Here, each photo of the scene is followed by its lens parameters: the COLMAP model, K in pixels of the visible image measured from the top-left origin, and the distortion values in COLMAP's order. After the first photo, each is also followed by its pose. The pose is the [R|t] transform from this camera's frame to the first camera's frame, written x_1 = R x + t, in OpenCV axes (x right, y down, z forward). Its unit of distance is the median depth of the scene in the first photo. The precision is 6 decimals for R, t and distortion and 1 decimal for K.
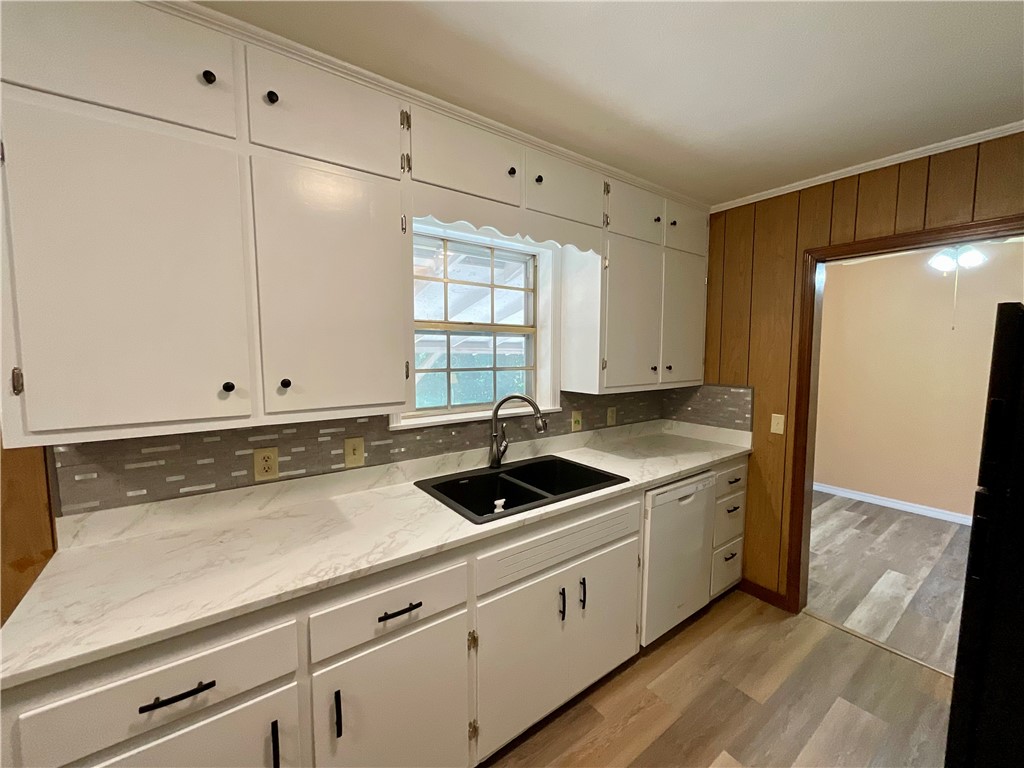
lens RADIAL K [[417.3, 0, 512.0], [0, 417.3, 384.0], [0, 0, 1]] dist [-0.008804, 0.007259]
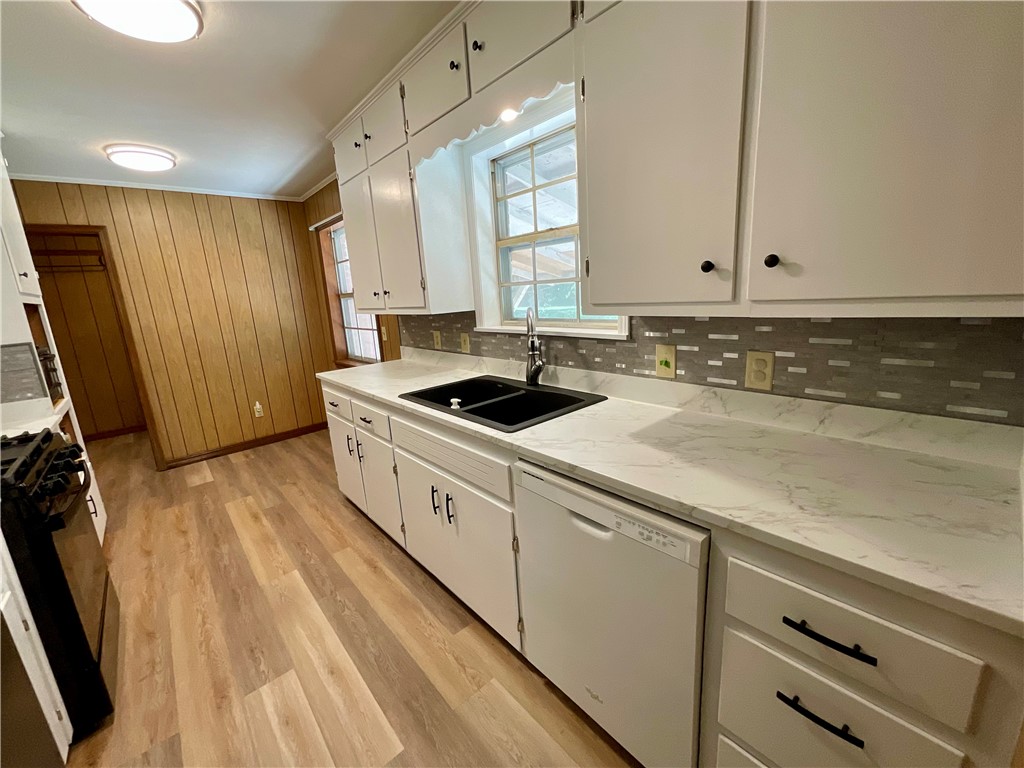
lens RADIAL K [[418.6, 0, 512.0], [0, 418.6, 384.0], [0, 0, 1]] dist [0.007189, -0.000389]
pose [[0.078062, 0.214592, -0.973579, 0.941203], [-0.019118, 0.976702, 0.213747, -0.009069], [0.996765, 0.001927, 0.080346, 0.910706]]
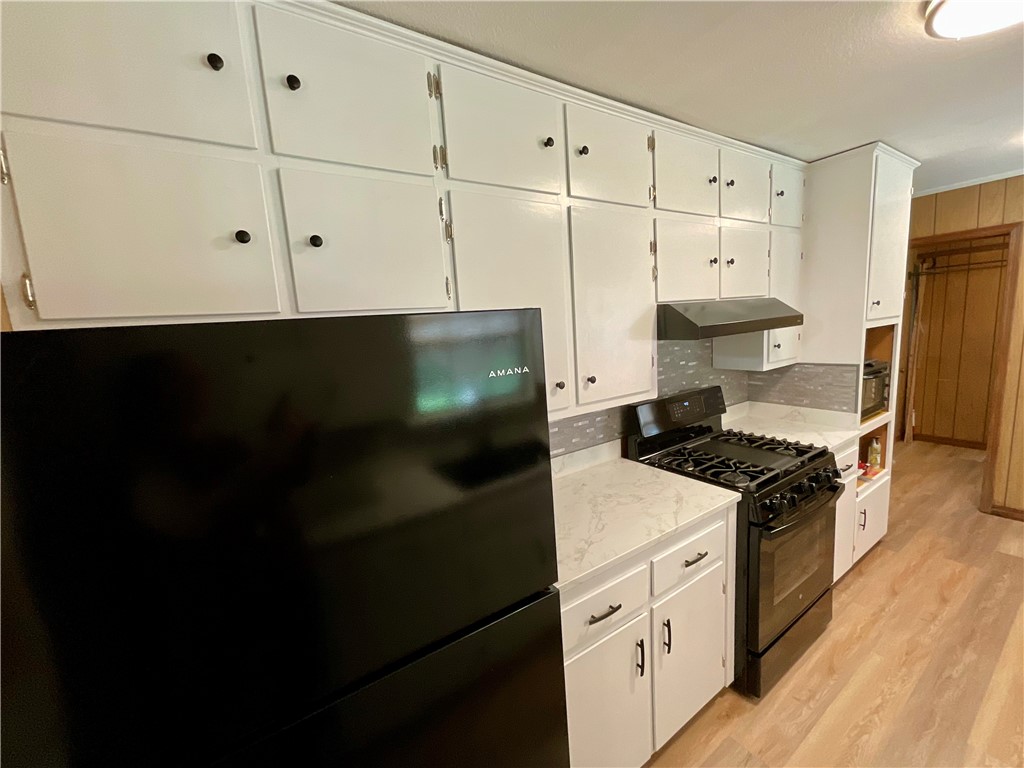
lens RADIAL K [[417.1, 0, 512.0], [0, 417.1, 384.0], [0, 0, 1]] dist [-0.001863, -0.000576]
pose [[-0.996184, 0.062207, 0.061215, 0.705219], [0.074098, 0.973438, 0.216630, -0.130802], [-0.046113, 0.220340, -0.974333, 0.990127]]
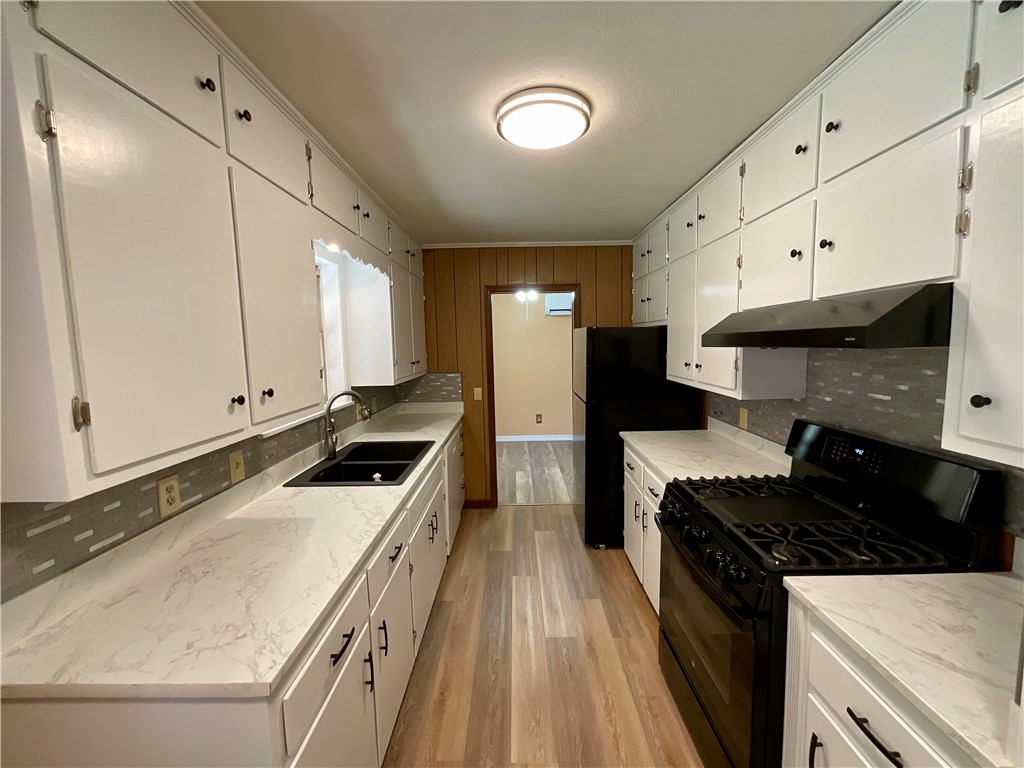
lens RADIAL K [[417.3, 0, 512.0], [0, 417.3, 384.0], [0, 0, 1]] dist [-0.008804, 0.007259]
pose [[0.601653, -0.095518, 0.793026, -0.640297], [0.087721, 0.994720, 0.053259, -0.016345], [-0.793926, 0.037521, 0.606855, -0.073696]]
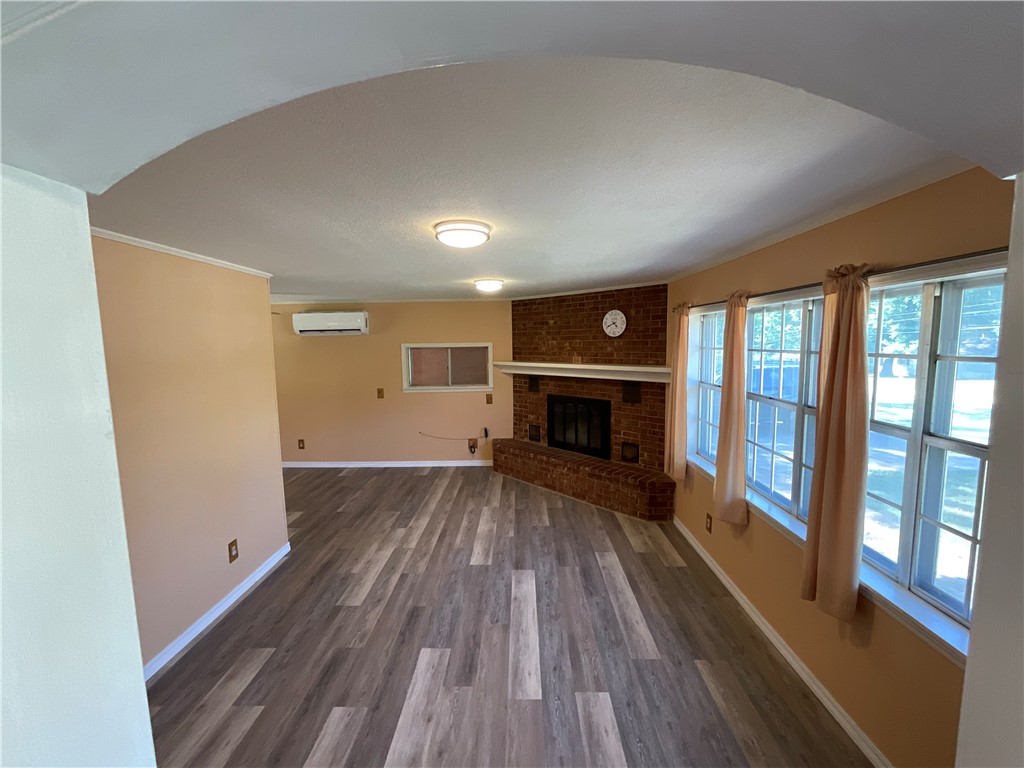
lens RADIAL K [[415.0, 0, 512.0], [0, 415.0, 384.0], [0, 0, 1]] dist [0.007786, -0.004144]
pose [[0.610994, -0.090596, 0.786434, 0.602832], [0.077217, 0.995513, 0.054690, -0.047873], [-0.787860, 0.027310, 0.615248, -1.388251]]
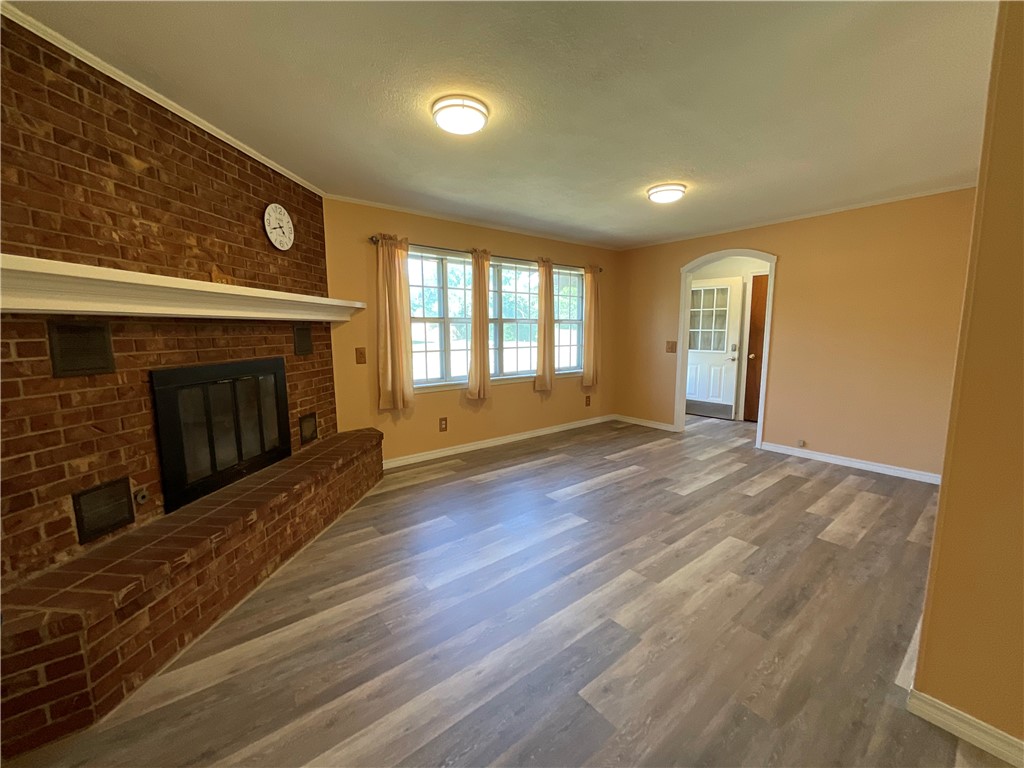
lens RADIAL K [[417.1, 0, 512.0], [0, 417.1, 384.0], [0, 0, 1]] dist [-0.001863, -0.000576]
pose [[-0.999145, 0.011212, -0.039785, 2.089616], [0.002763, 0.978474, 0.206351, 0.017188], [0.041242, 0.206065, -0.977669, 1.111687]]
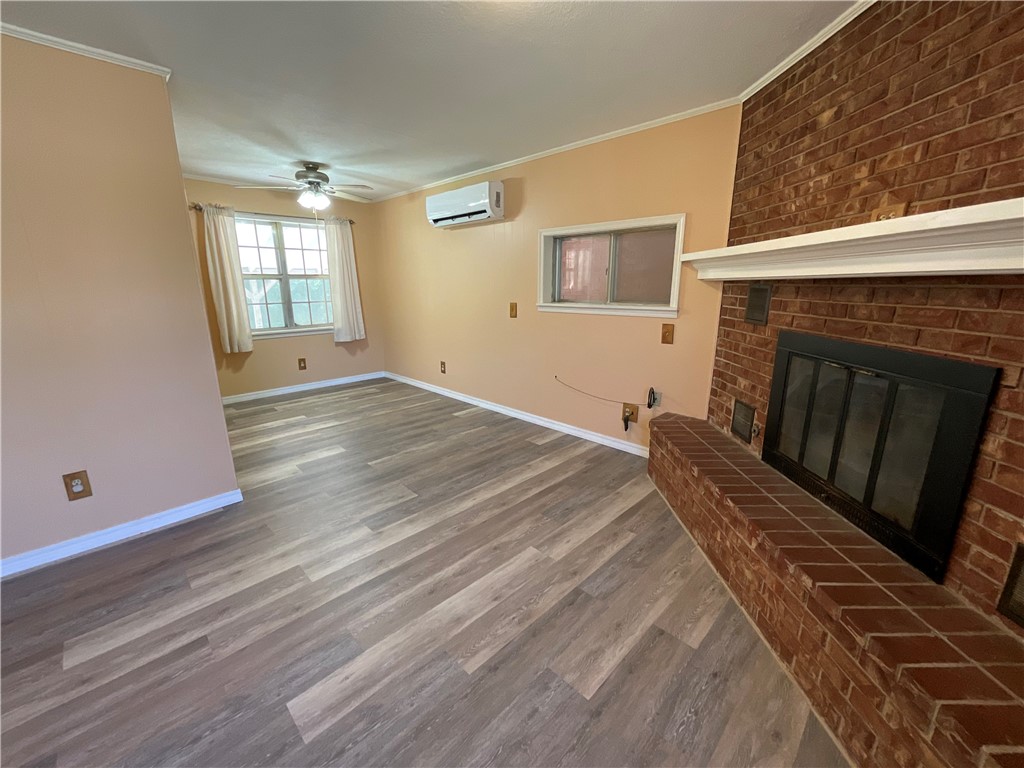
lens RADIAL K [[415.0, 0, 512.0], [0, 415.0, 384.0], [0, 0, 1]] dist [0.007786, -0.004144]
pose [[0.988267, -0.036626, 0.148281, 2.062828], [0.012716, 0.987183, 0.159087, 0.143970], [-0.152207, -0.155334, 0.976066, -0.826538]]
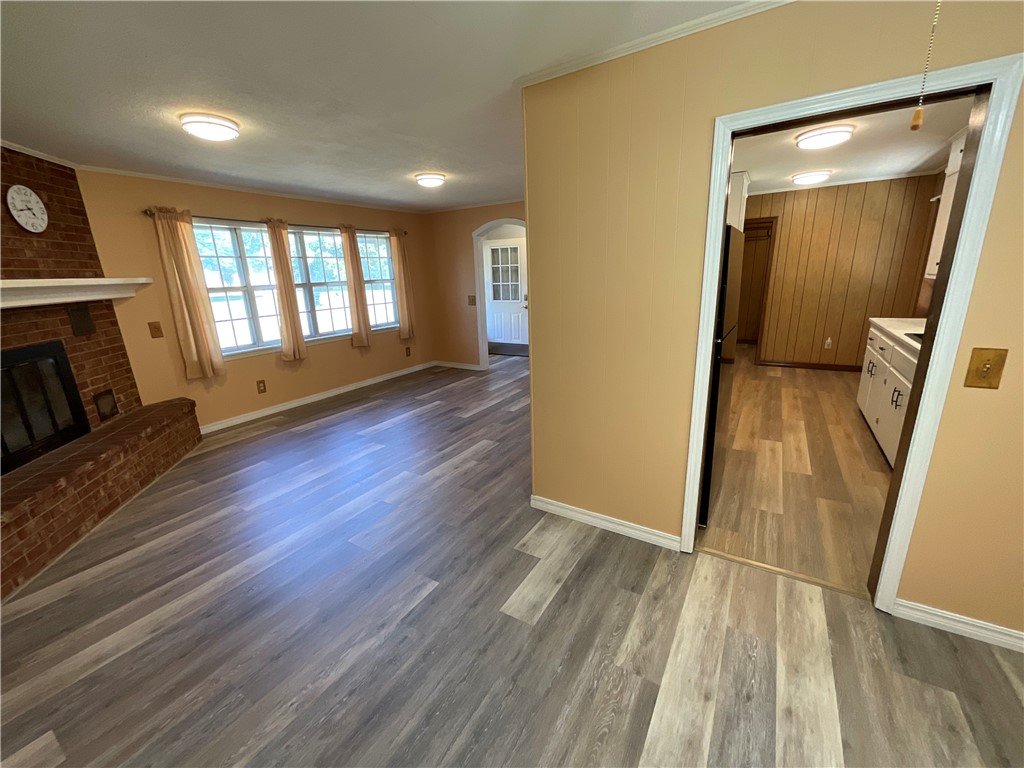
lens RADIAL K [[415.0, 0, 512.0], [0, 415.0, 384.0], [0, 0, 1]] dist [0.007786, -0.004144]
pose [[-0.928623, 0.129744, -0.347601, 1.865815], [0.008061, 0.943699, 0.330707, -0.107696], [0.370938, 0.304300, -0.877386, 1.596938]]
